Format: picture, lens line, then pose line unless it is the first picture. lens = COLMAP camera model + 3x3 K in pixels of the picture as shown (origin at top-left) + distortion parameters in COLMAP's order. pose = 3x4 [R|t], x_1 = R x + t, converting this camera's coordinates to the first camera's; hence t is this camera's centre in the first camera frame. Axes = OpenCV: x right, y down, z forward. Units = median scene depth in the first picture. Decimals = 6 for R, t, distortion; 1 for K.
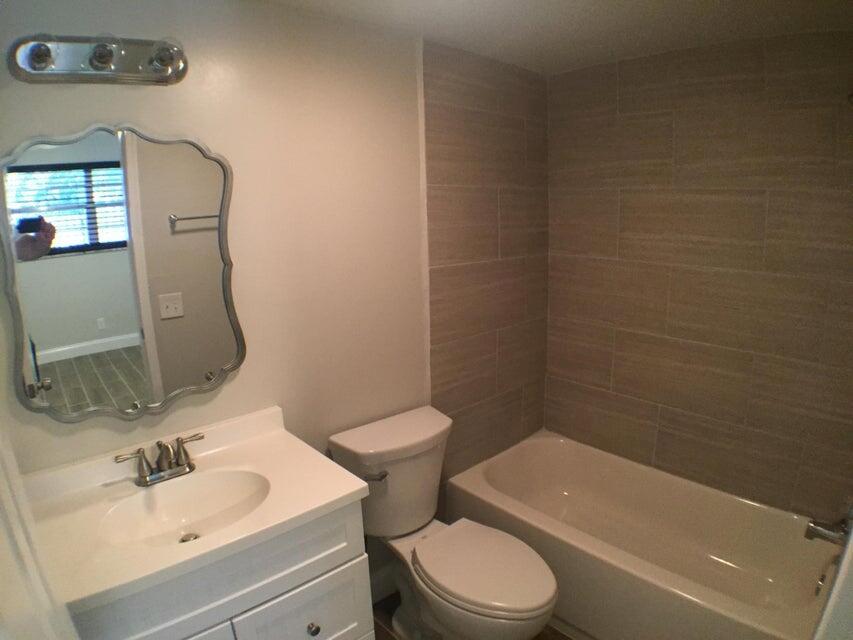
lens RADIAL K [[513.3, 0, 425.4], [0, 513.3, 332.9], [0, 0, 1]] dist [-0.169074, 0.023285]
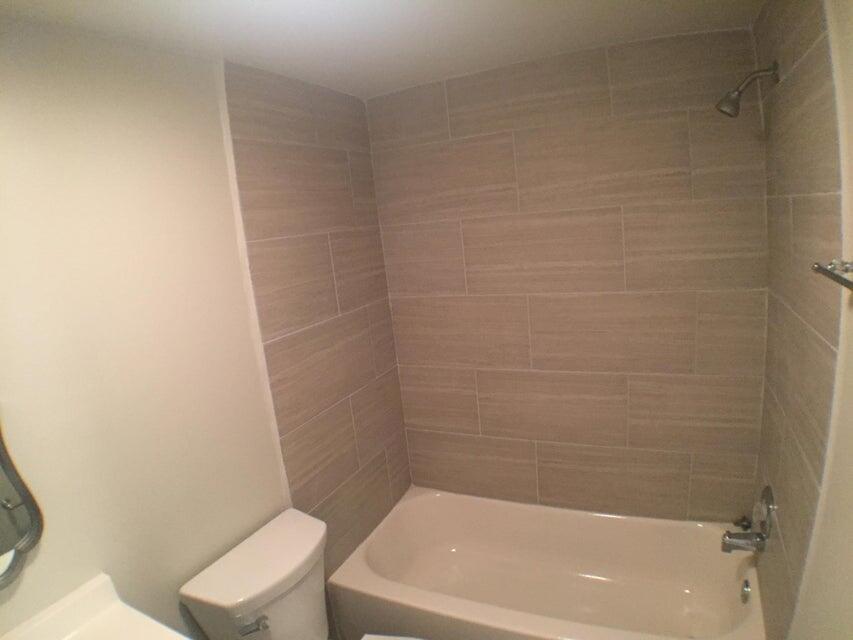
lens RADIAL K [[513.3, 0, 425.4], [0, 513.3, 332.9], [0, 0, 1]] dist [-0.169074, 0.023285]
pose [[0.919908, -0.152357, 0.361327, -0.040121], [0.168174, 0.985678, -0.012536, -0.088461], [-0.354242, 0.072298, 0.932355, 0.169531]]
